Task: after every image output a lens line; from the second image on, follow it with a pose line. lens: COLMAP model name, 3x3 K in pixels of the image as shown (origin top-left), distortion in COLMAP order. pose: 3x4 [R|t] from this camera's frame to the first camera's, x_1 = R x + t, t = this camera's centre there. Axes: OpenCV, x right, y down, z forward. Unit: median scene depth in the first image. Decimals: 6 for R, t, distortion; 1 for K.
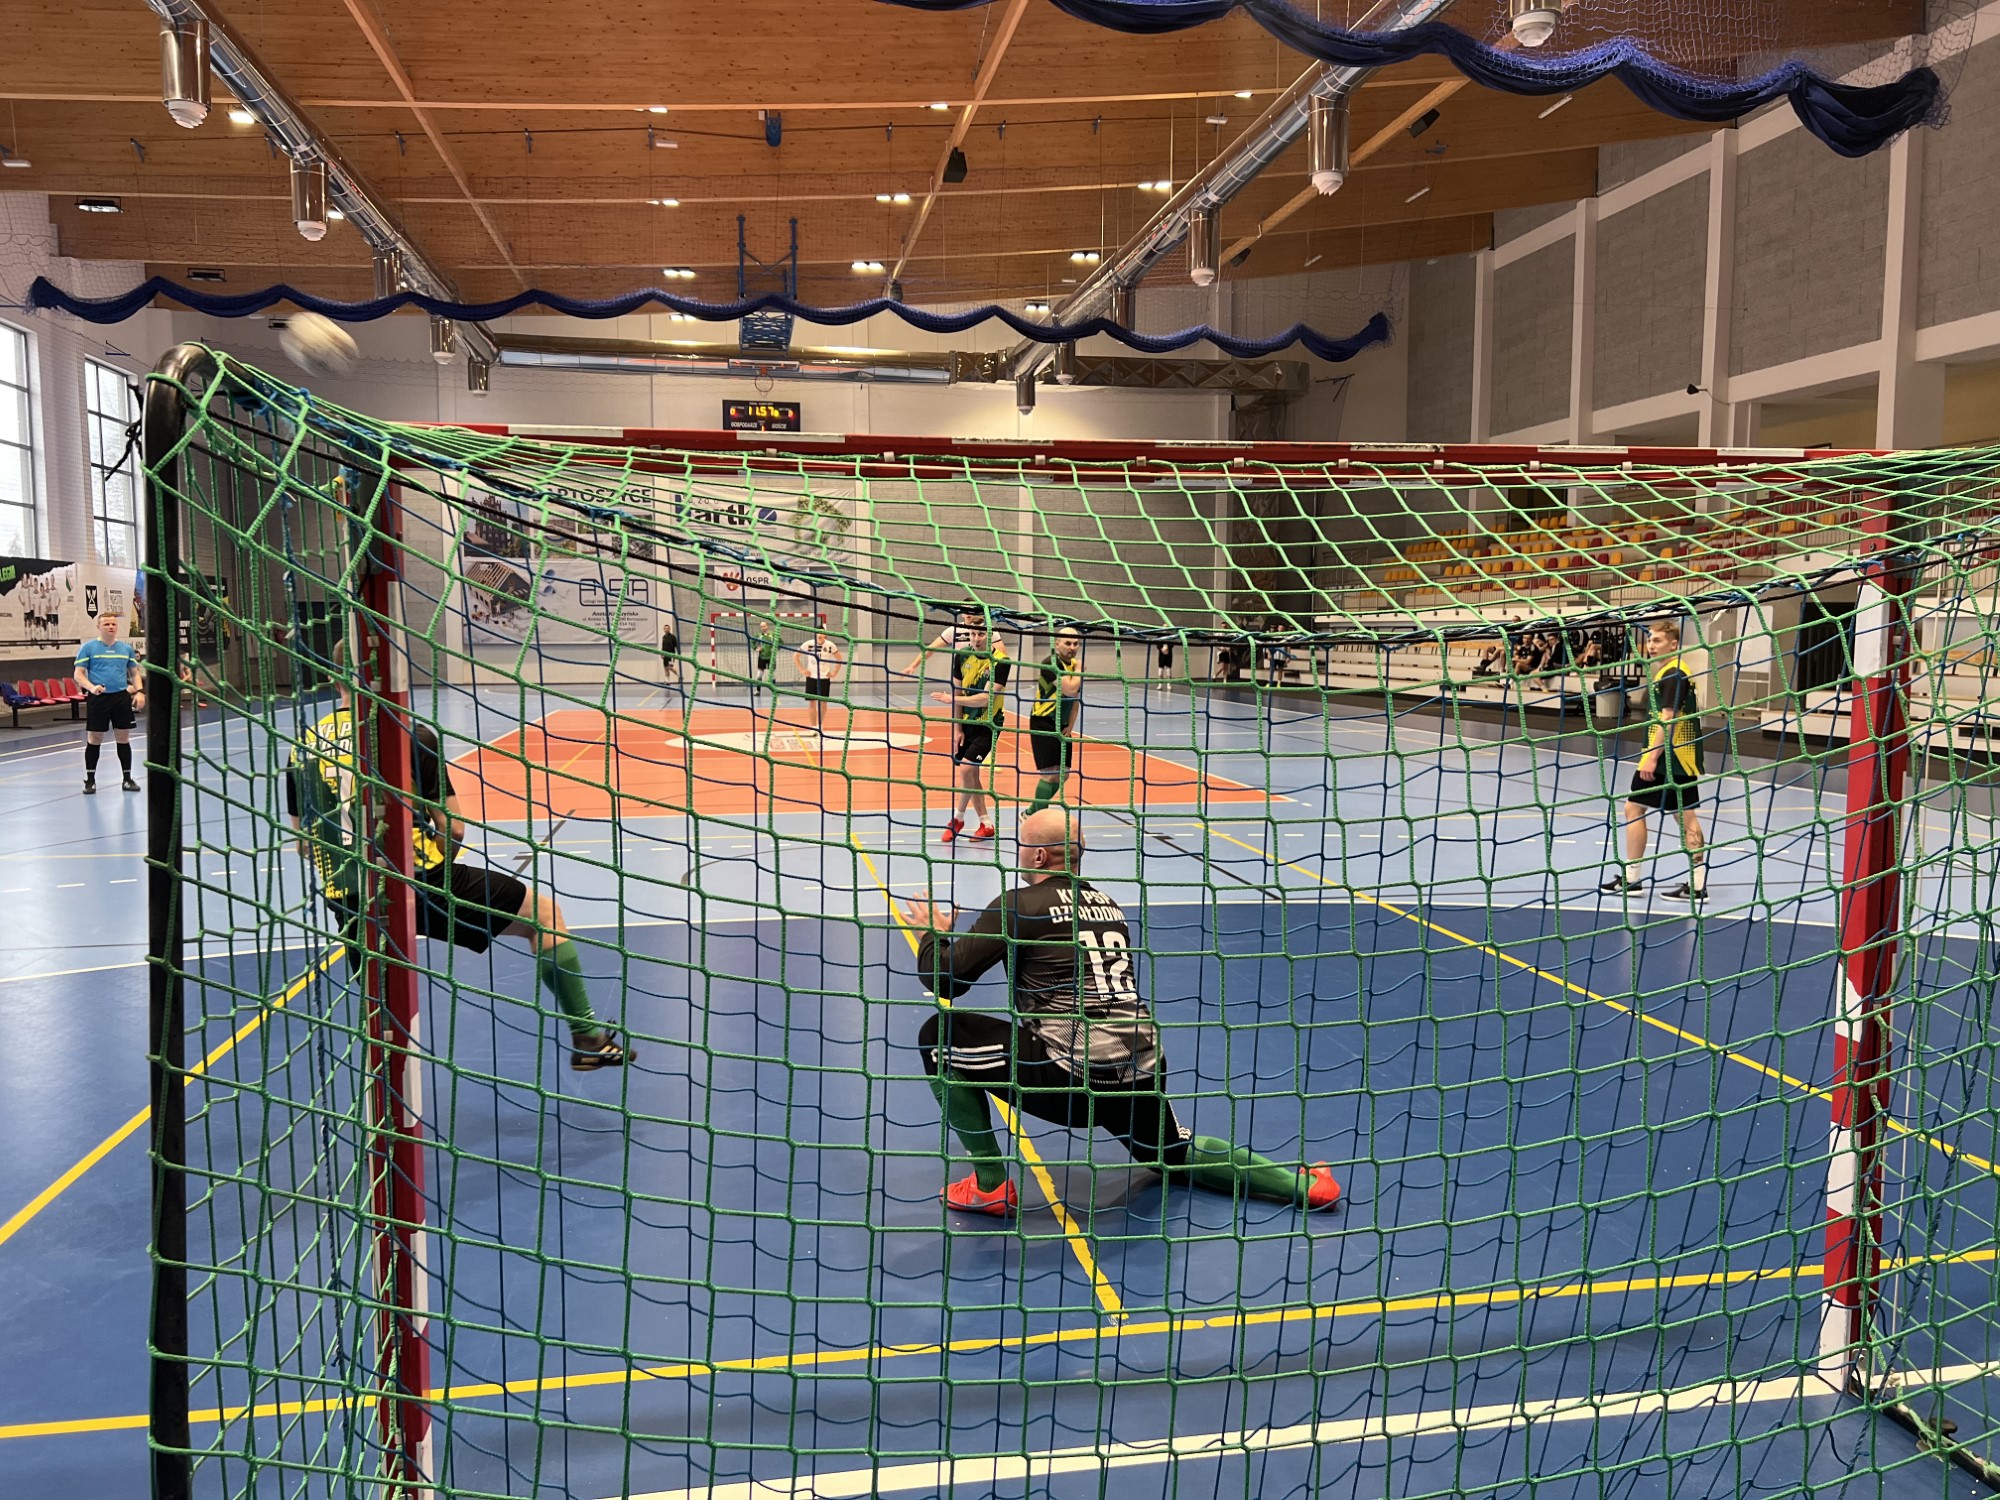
lens RADIAL K [[1505.7, 0, 1016.0], [0, 1505.7, 761.2], [0, 0, 1]] dist [0.053065, -0.055241]
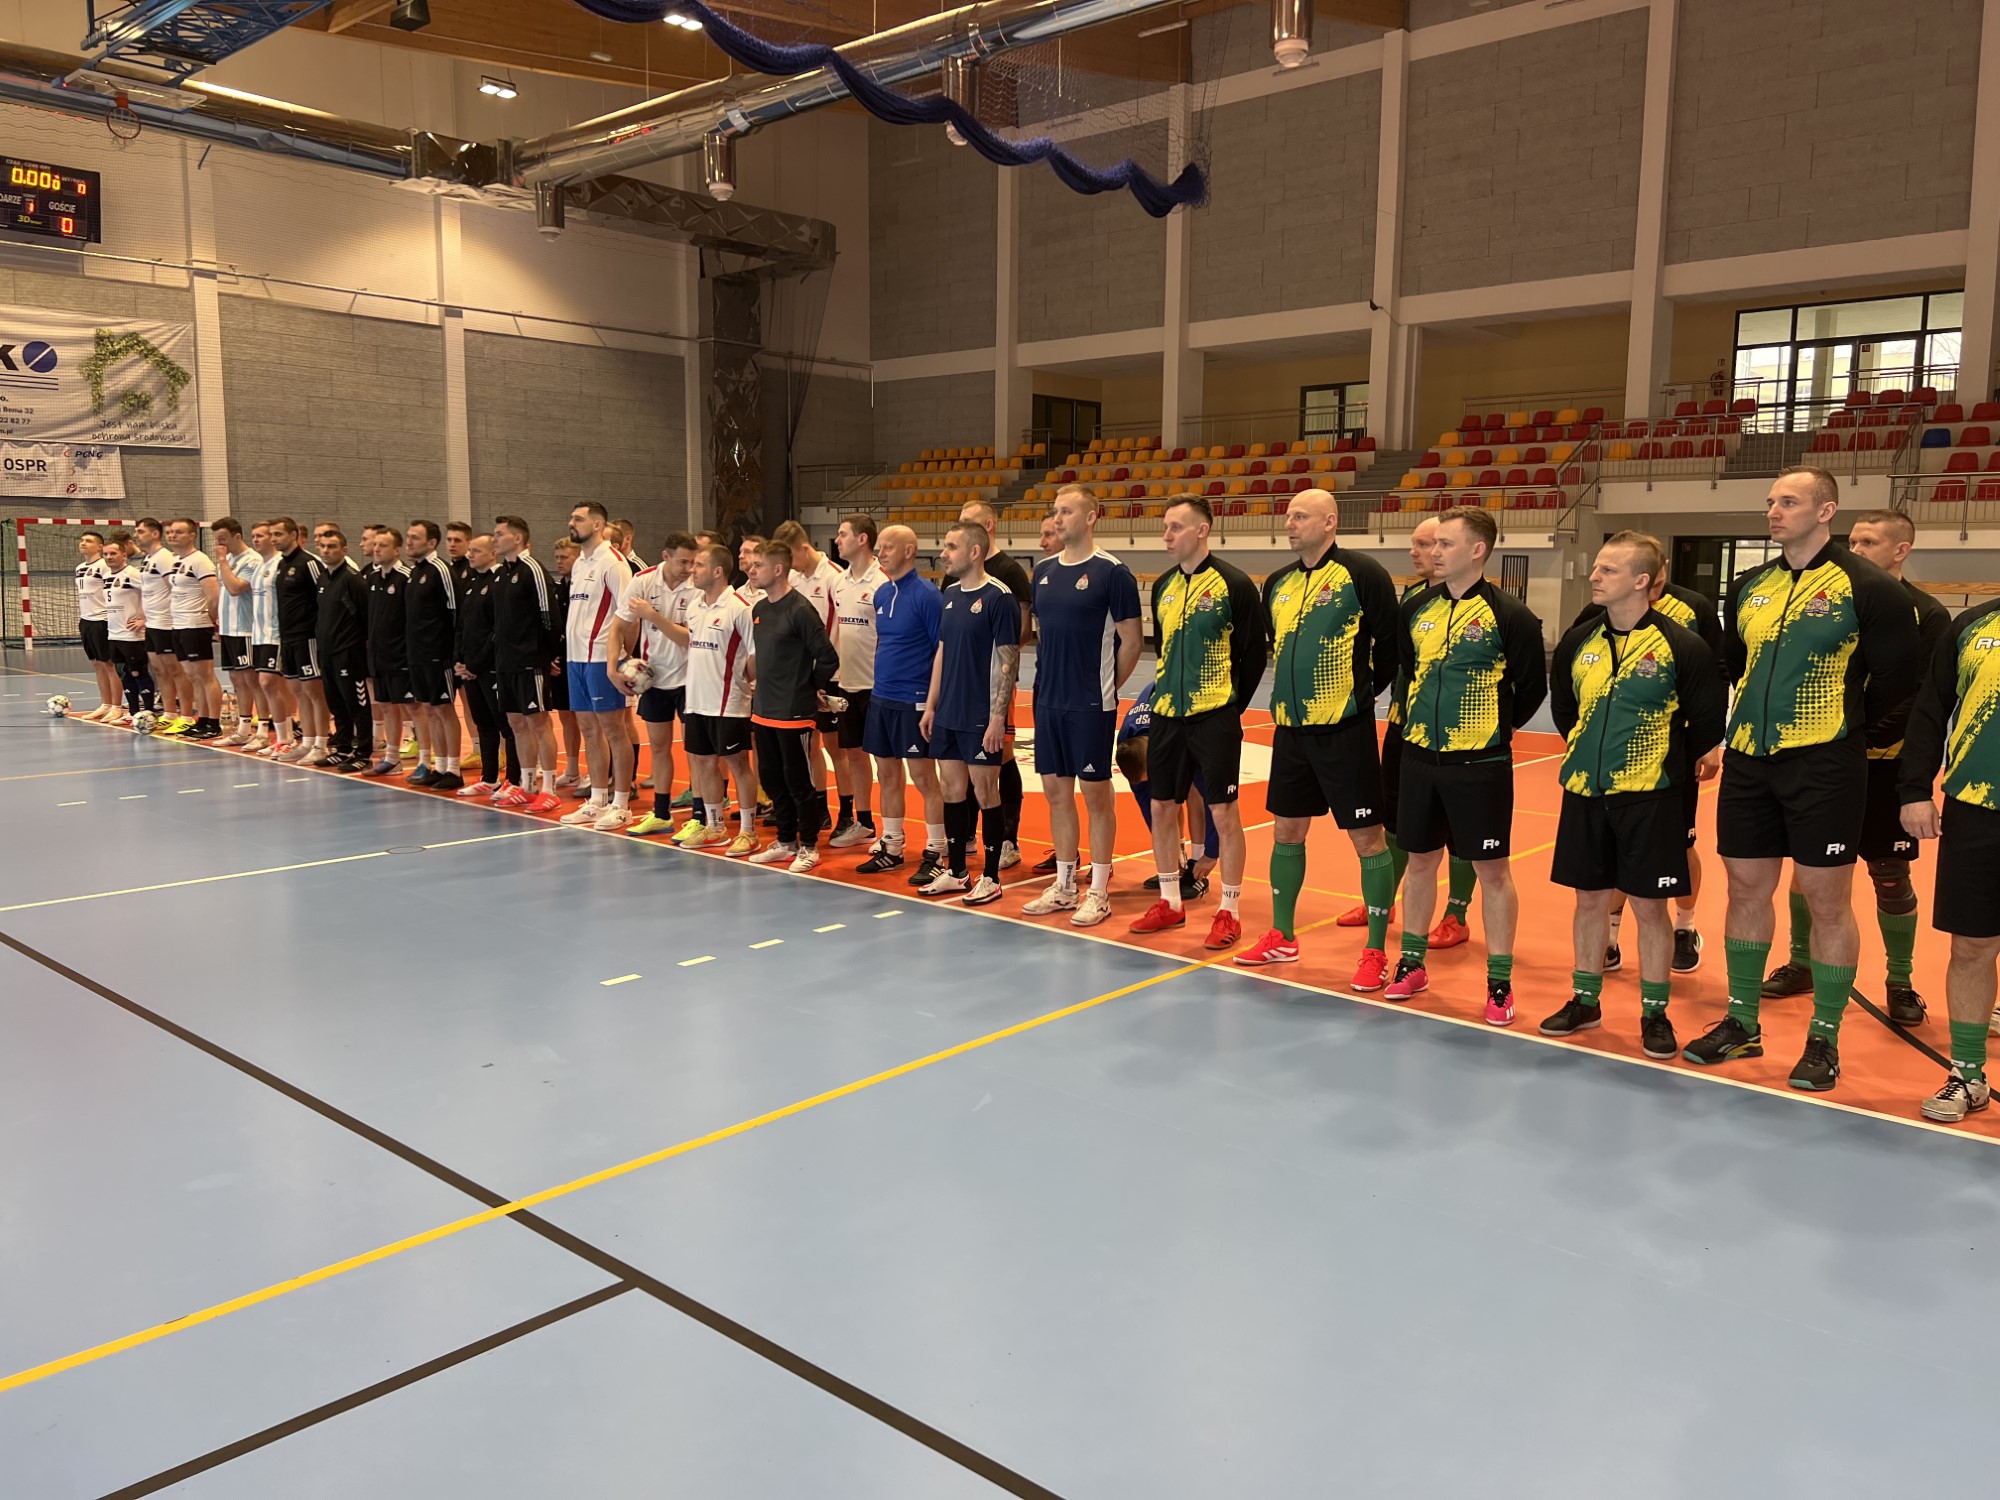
lens RADIAL K [[1505.7, 0, 1004.4], [0, 1505.7, 724.8], [0, 0, 1]] dist [0.053065, -0.055241]
pose [[0.792508, -0.058523, 0.607047, -0.344778], [0.045387, 0.998285, 0.036988, -0.032578], [-0.608170, -0.001761, 0.793805, 0.422206]]
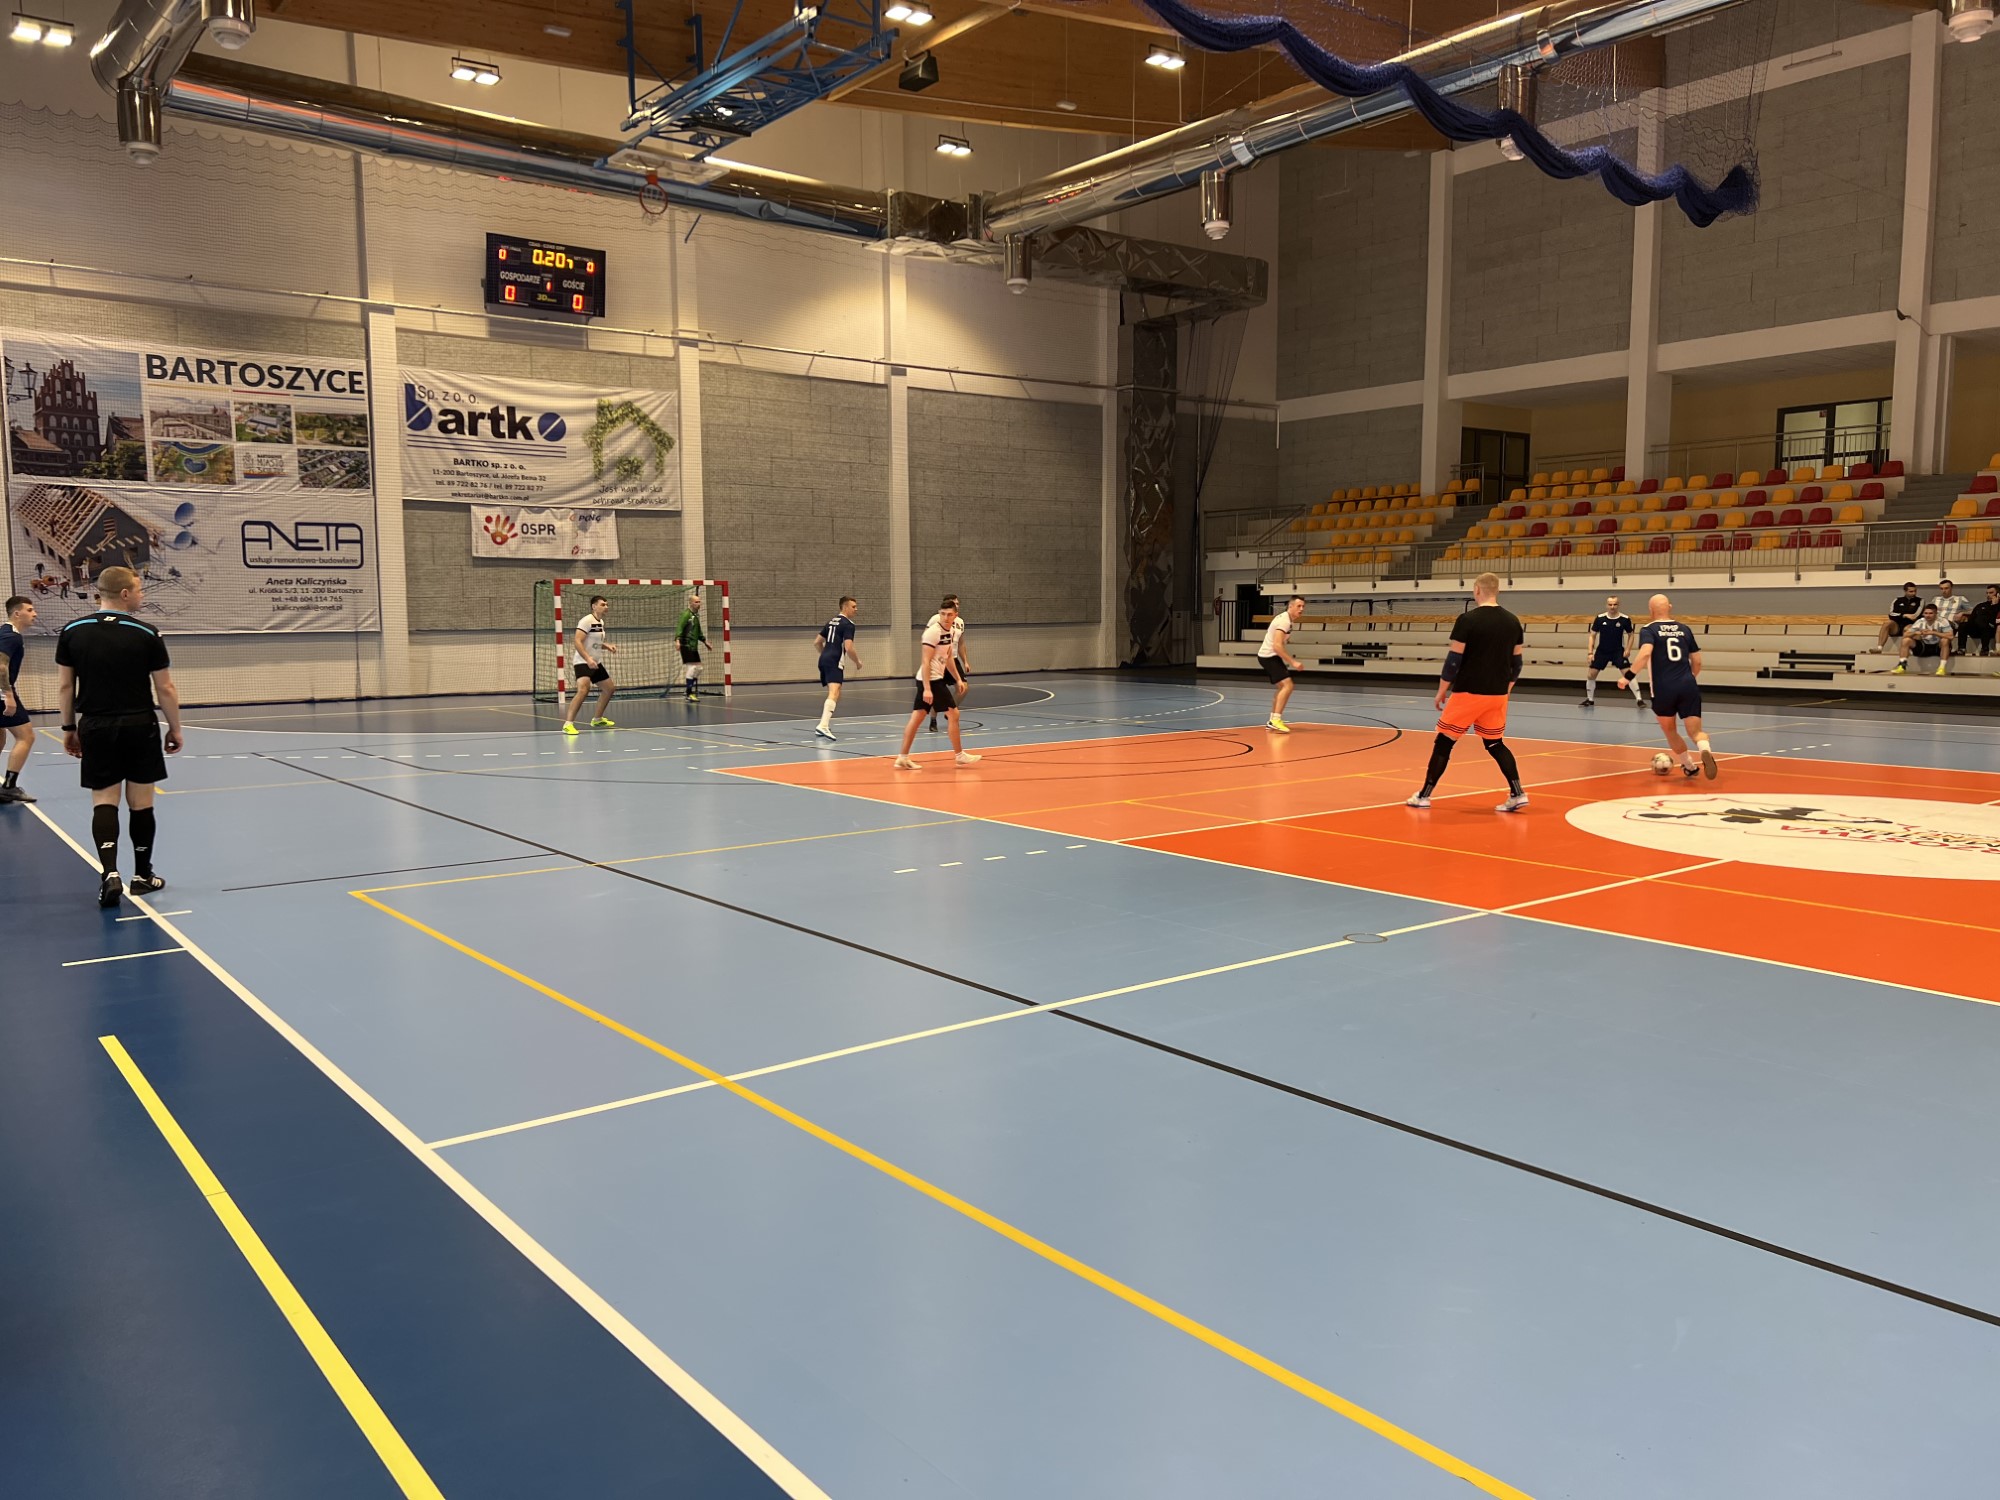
lens RADIAL K [[1505.7, 0, 1000.3], [0, 1505.7, 750.8], [0, 0, 1]] dist [0.053065, -0.055241]
pose [[0.889646, -0.047286, 0.454196, -0.425301], [0.045672, 0.998851, 0.014530, -0.040287], [-0.454361, 0.007818, 0.890783, 0.509541]]
